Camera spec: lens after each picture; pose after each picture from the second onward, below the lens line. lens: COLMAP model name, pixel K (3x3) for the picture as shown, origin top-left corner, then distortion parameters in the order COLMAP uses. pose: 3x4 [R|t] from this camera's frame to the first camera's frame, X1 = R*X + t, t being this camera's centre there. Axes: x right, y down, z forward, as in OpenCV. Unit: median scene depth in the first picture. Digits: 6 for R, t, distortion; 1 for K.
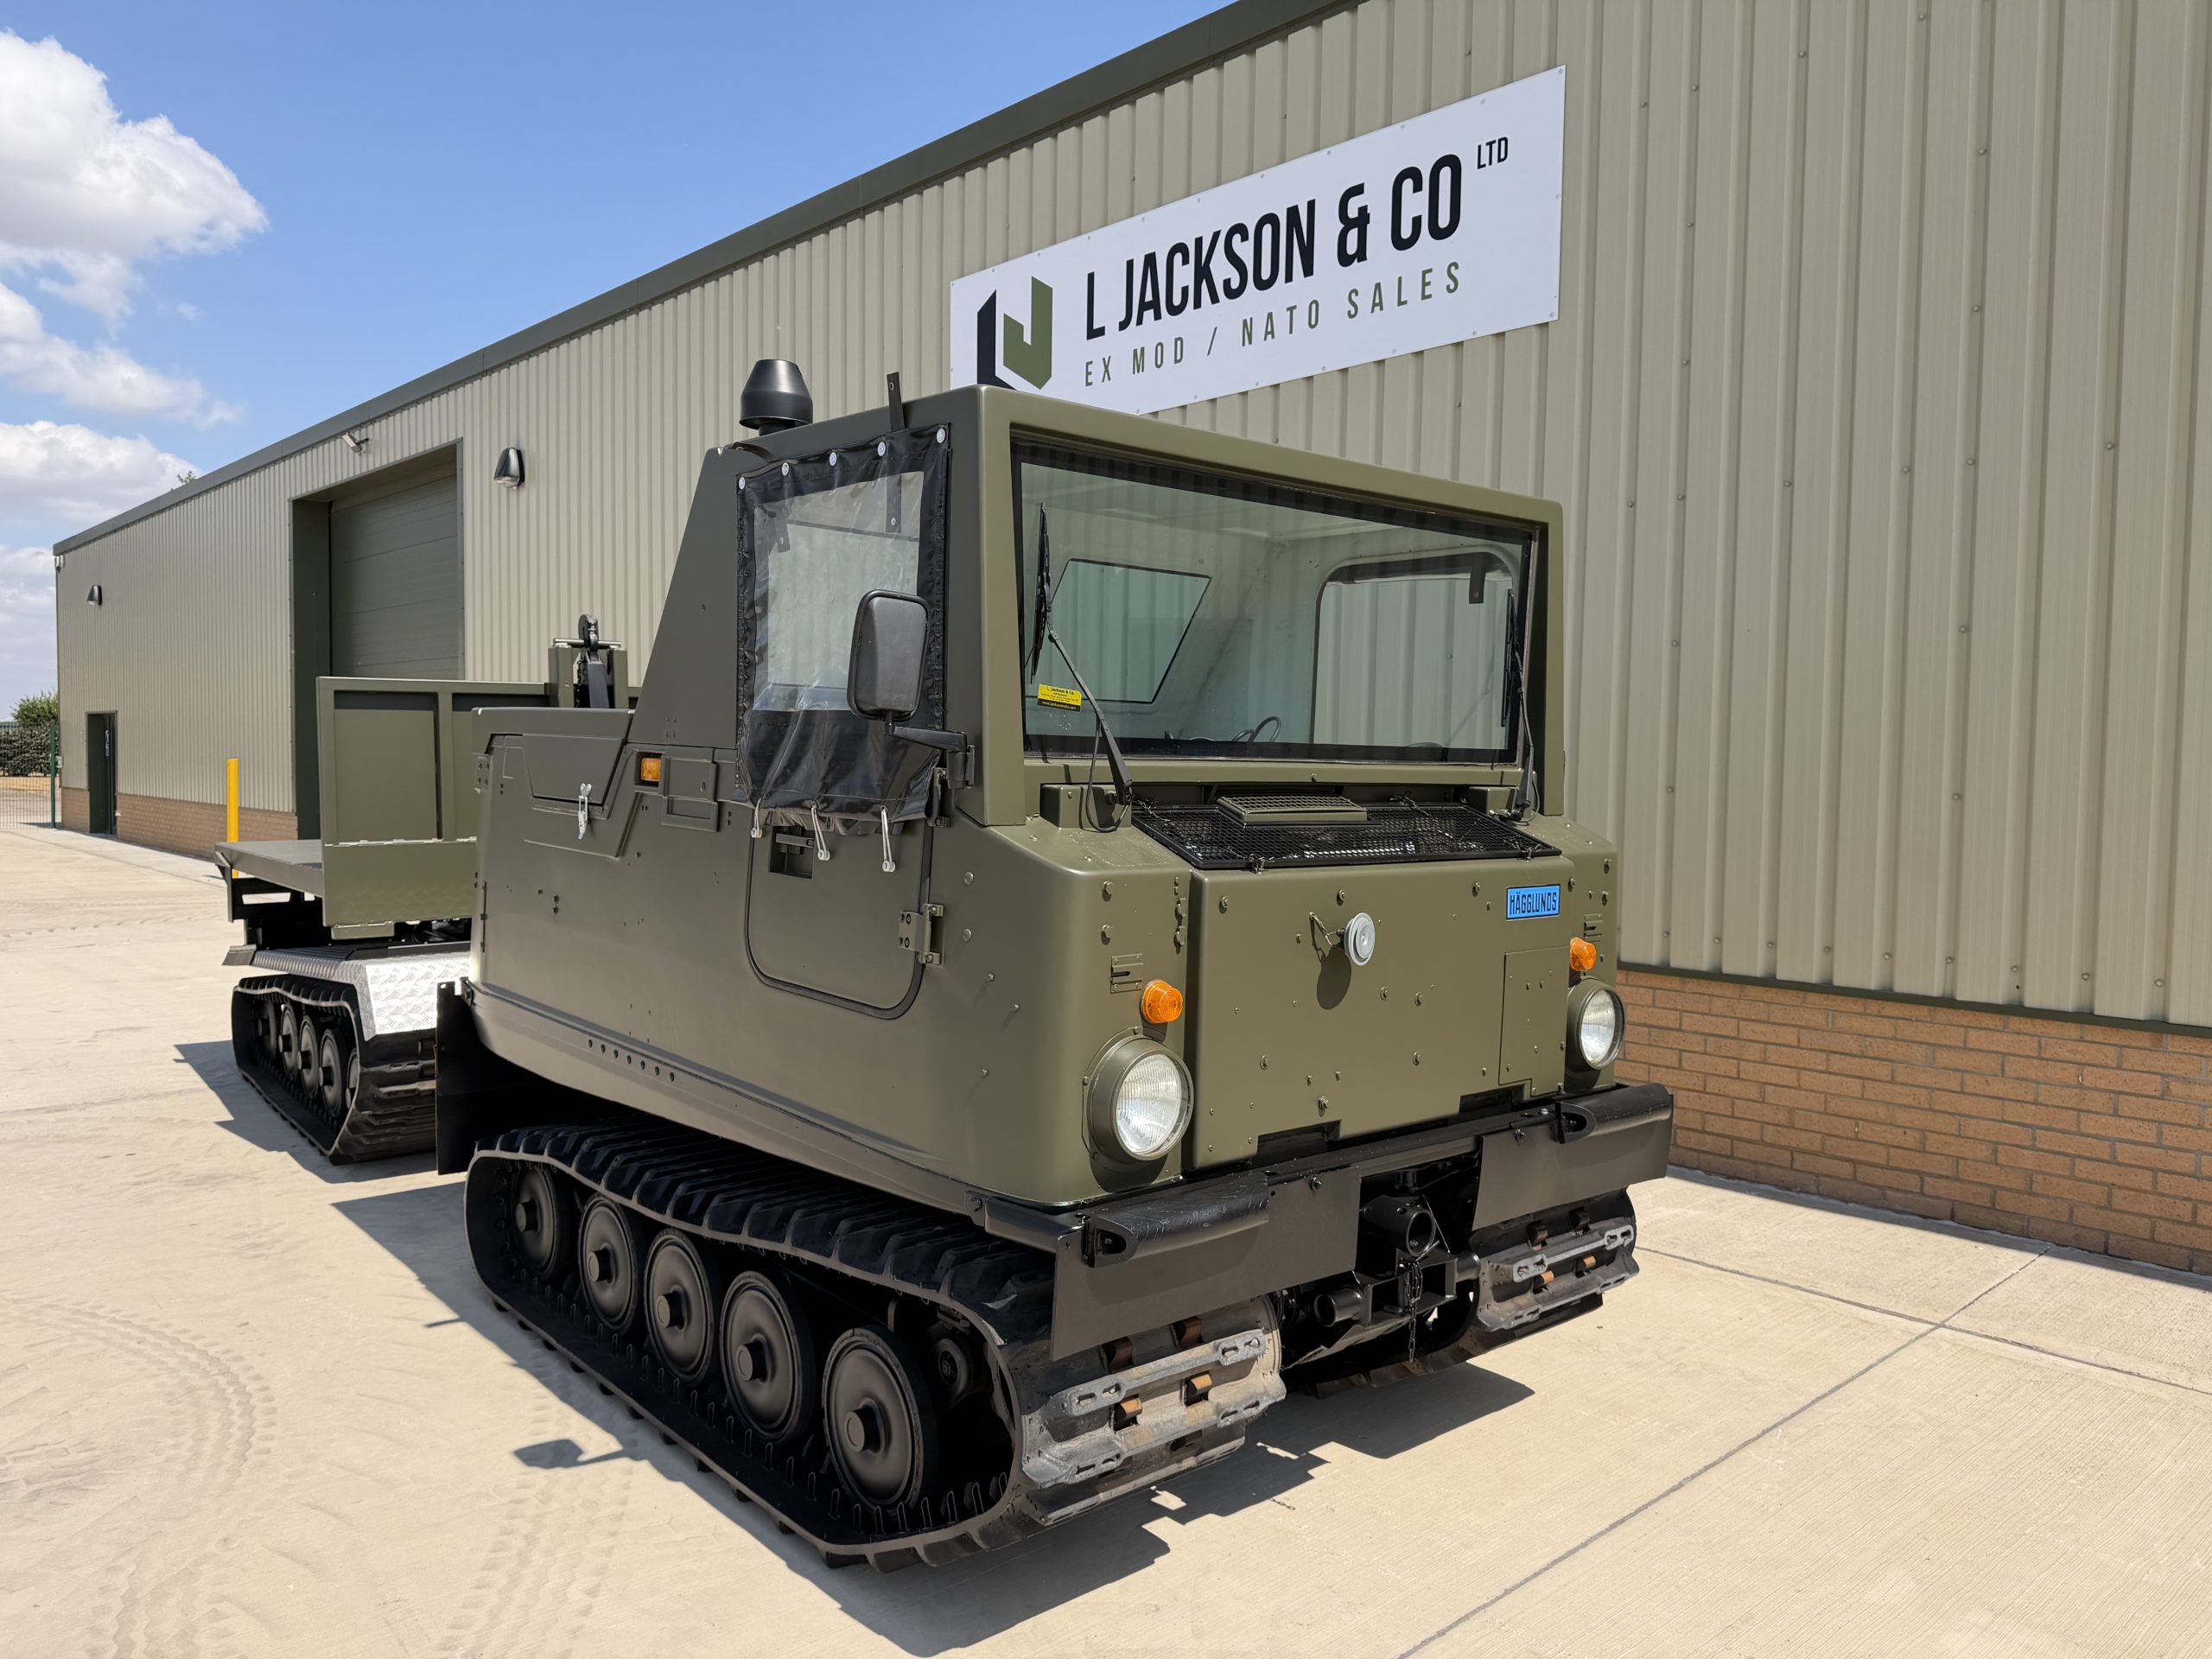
lens RADIAL K [[1560.6, 0, 1083.5], [0, 1560.6, 844.6], [0, 0, 1]] dist [0.047705, -0.054665]
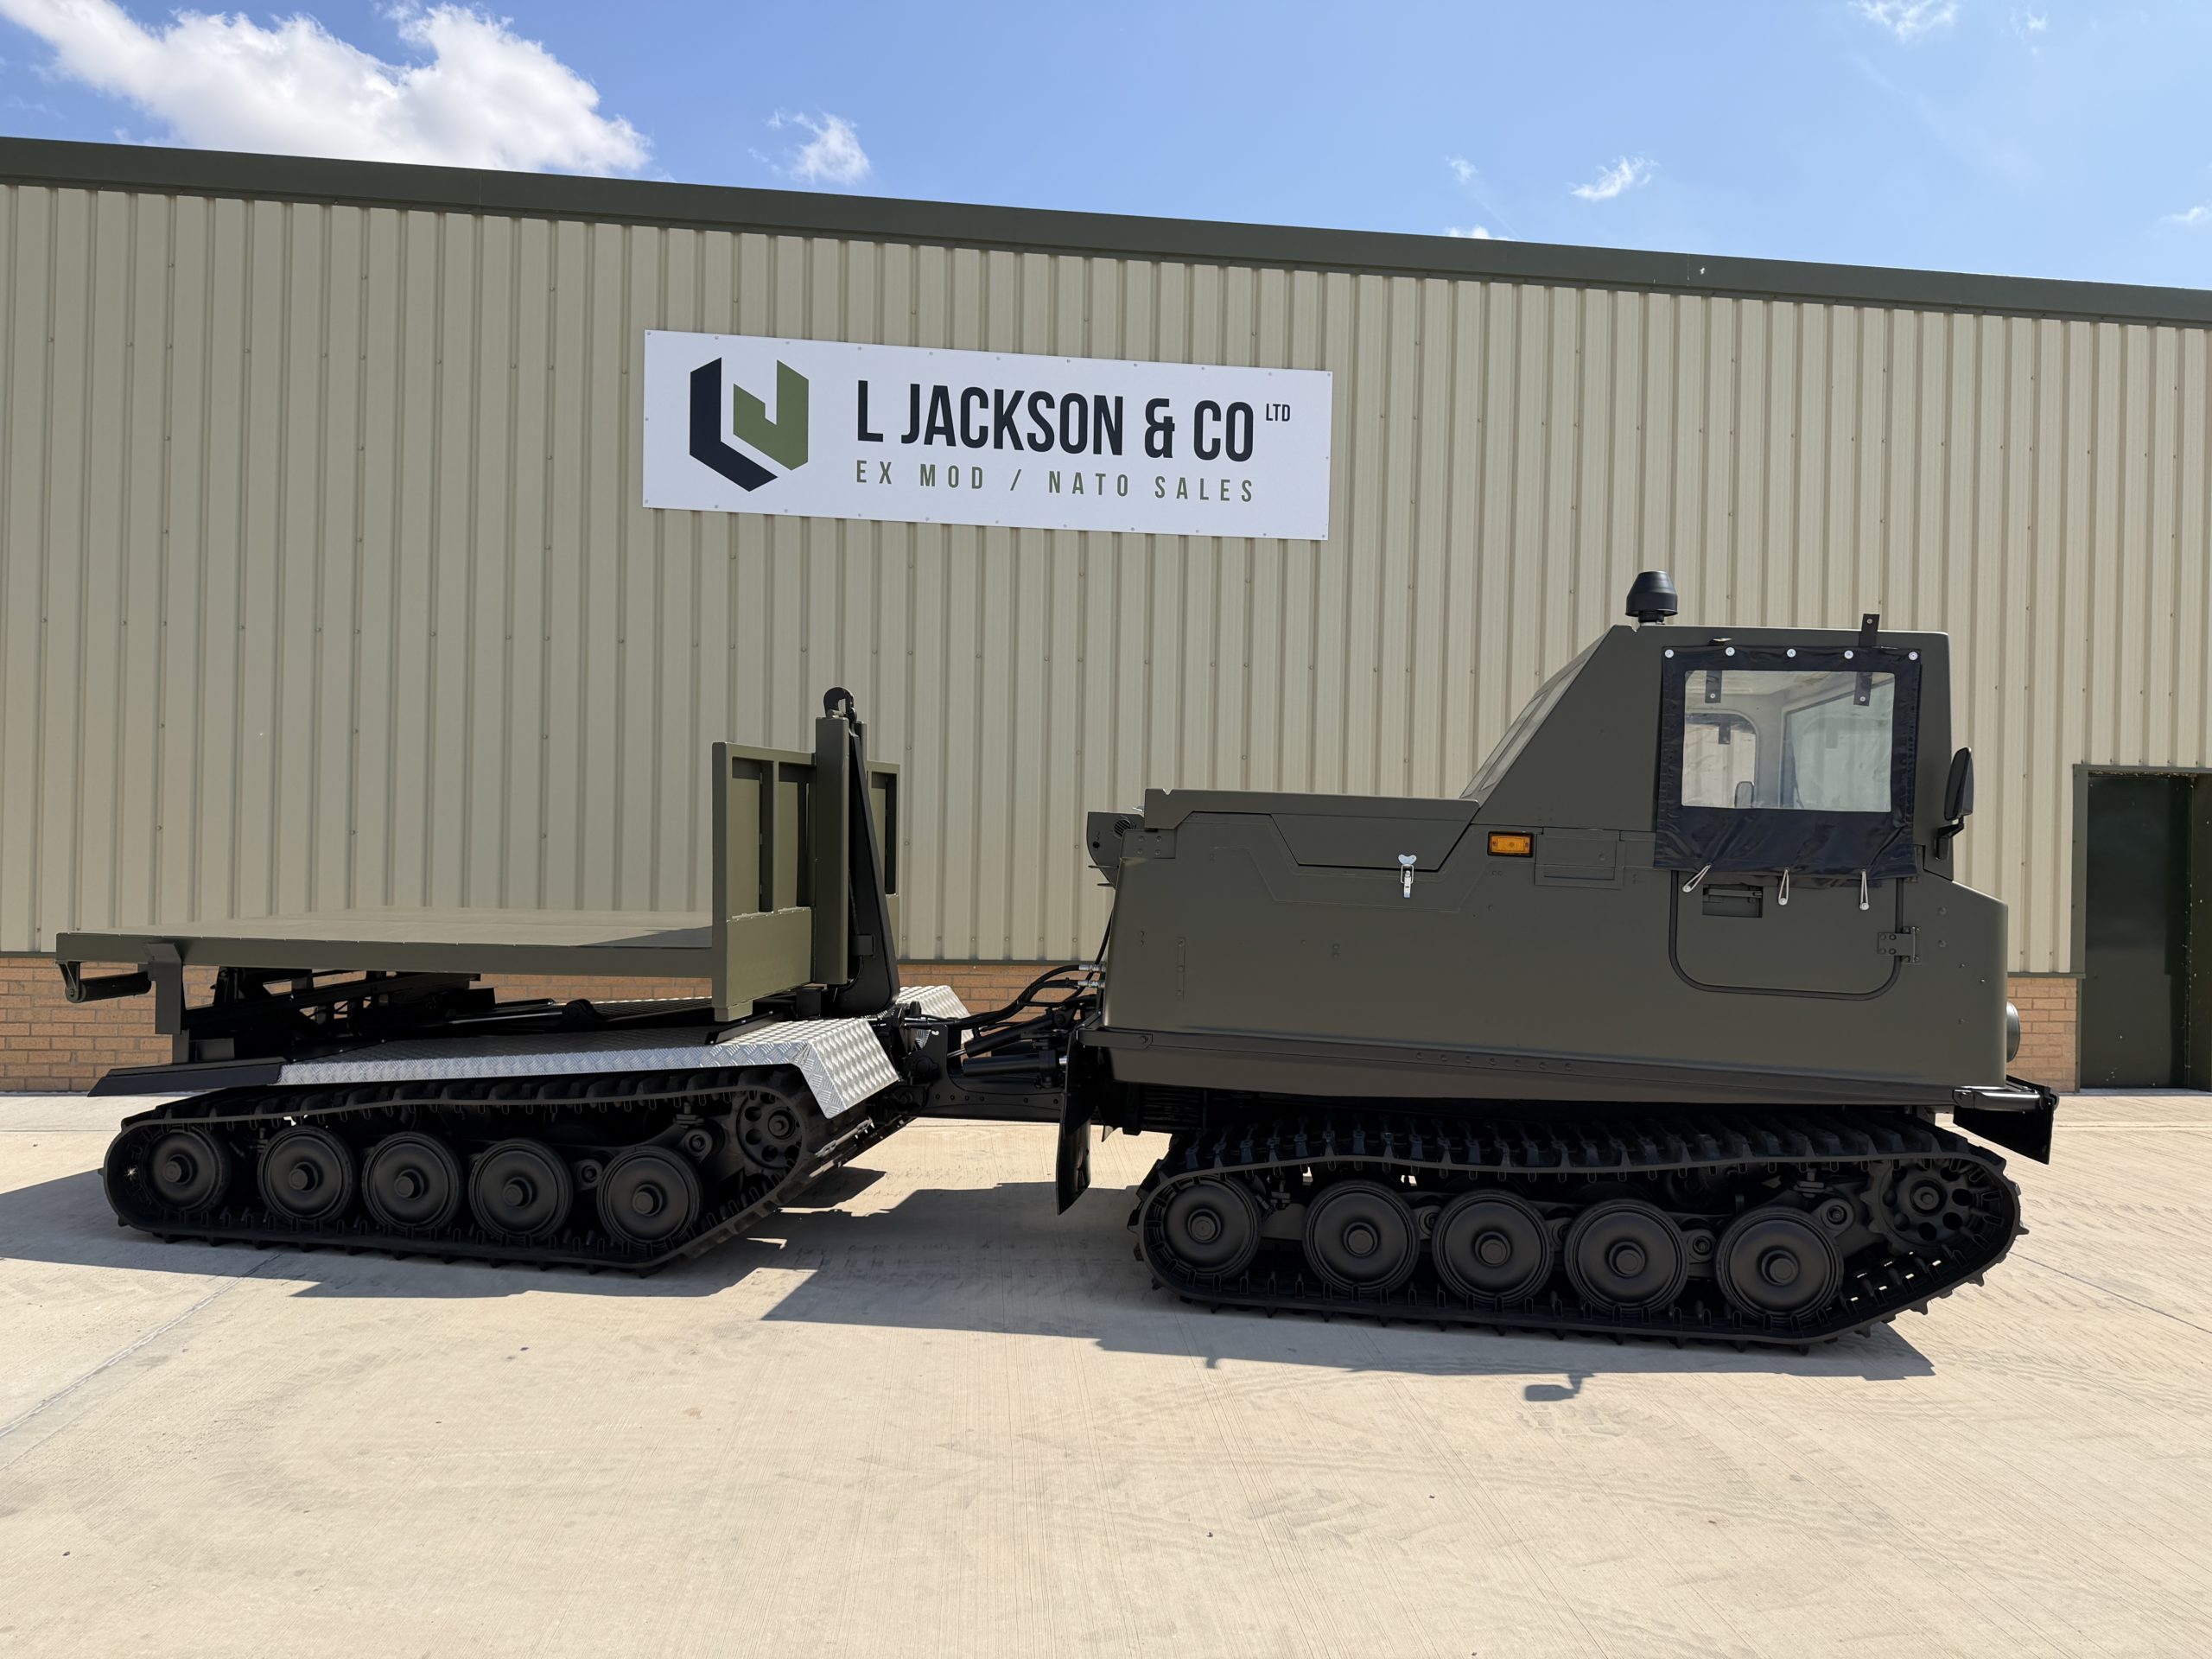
lens RADIAL K [[1560.6, 0, 1125.1], [0, 1560.6, 858.5], [0, 0, 1]] dist [0.047705, -0.054665]
pose [[0.573092, -0.006881, 0.819462, -1.010160], [0.029819, 0.999478, -0.012462, -0.019293], [-0.818948, 0.031578, 0.572998, 0.309122]]
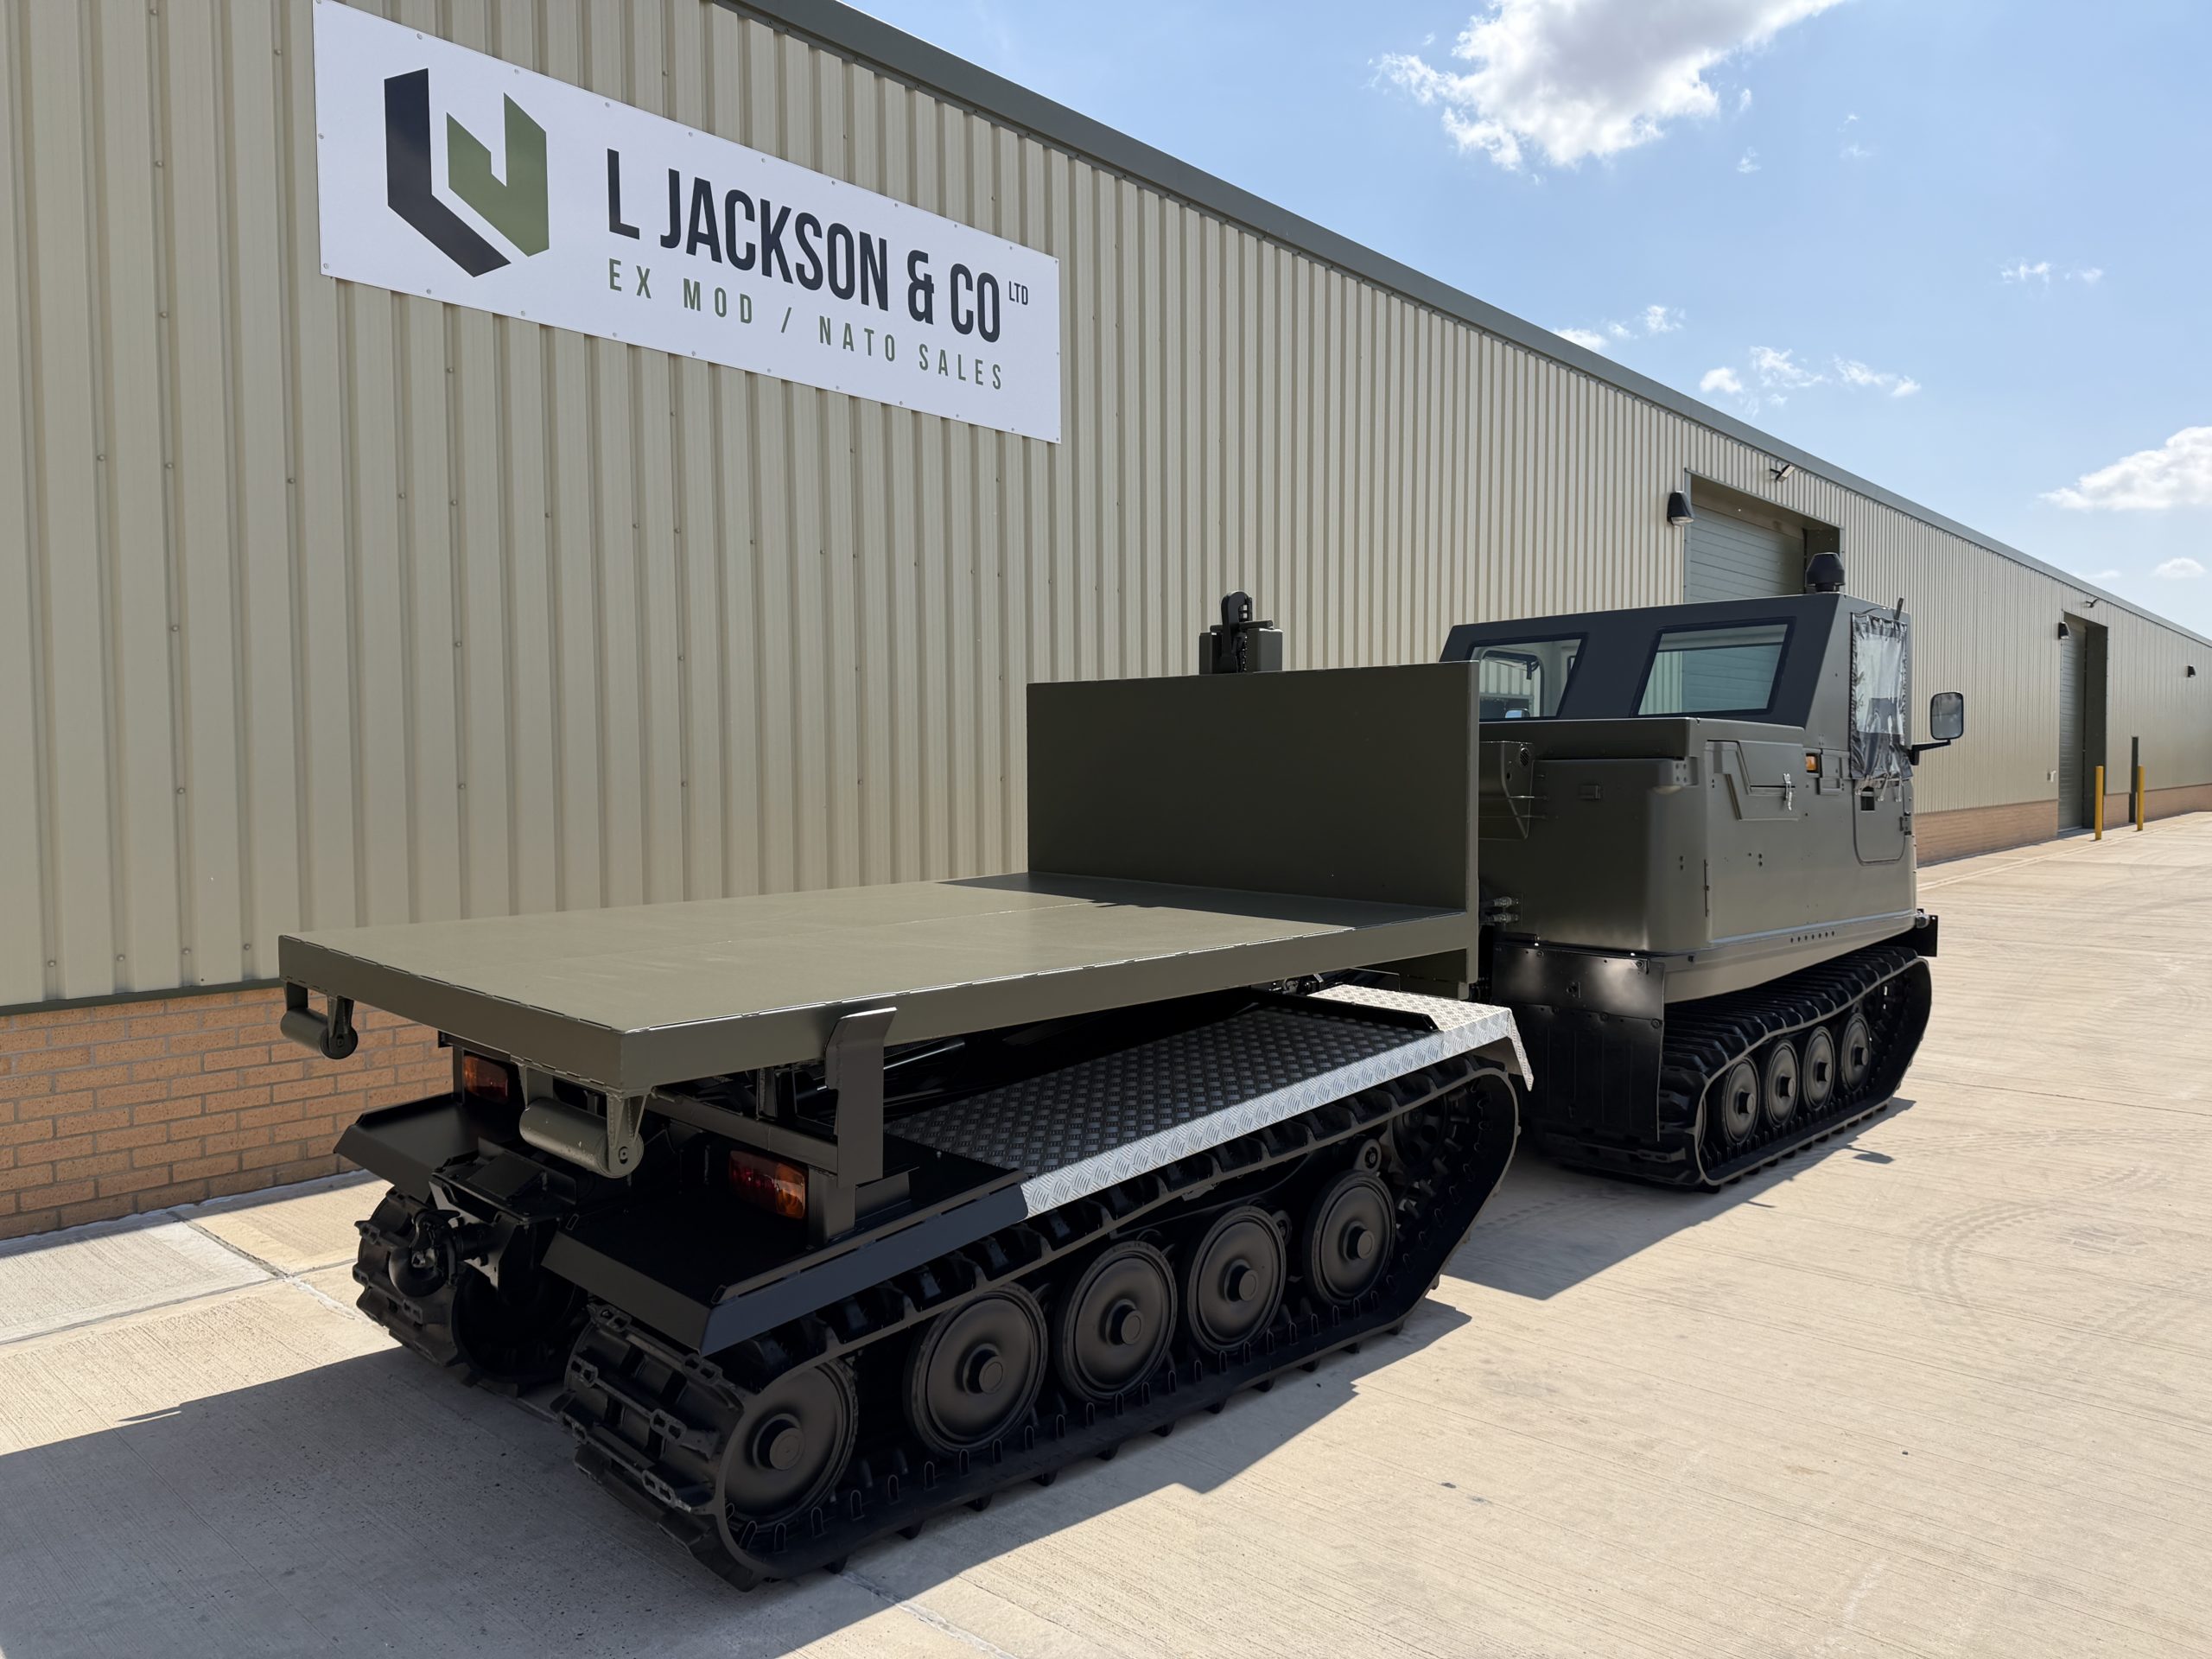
lens RADIAL K [[1560.6, 0, 1126.8], [0, 1560.6, 838.6], [0, 0, 1]] dist [0.047705, -0.054665]
pose [[-0.126635, -0.055536, 0.990394, -1.075475], [0.058984, 0.996243, 0.063406, -0.068207], [-0.990194, 0.066447, -0.122884, 1.113691]]
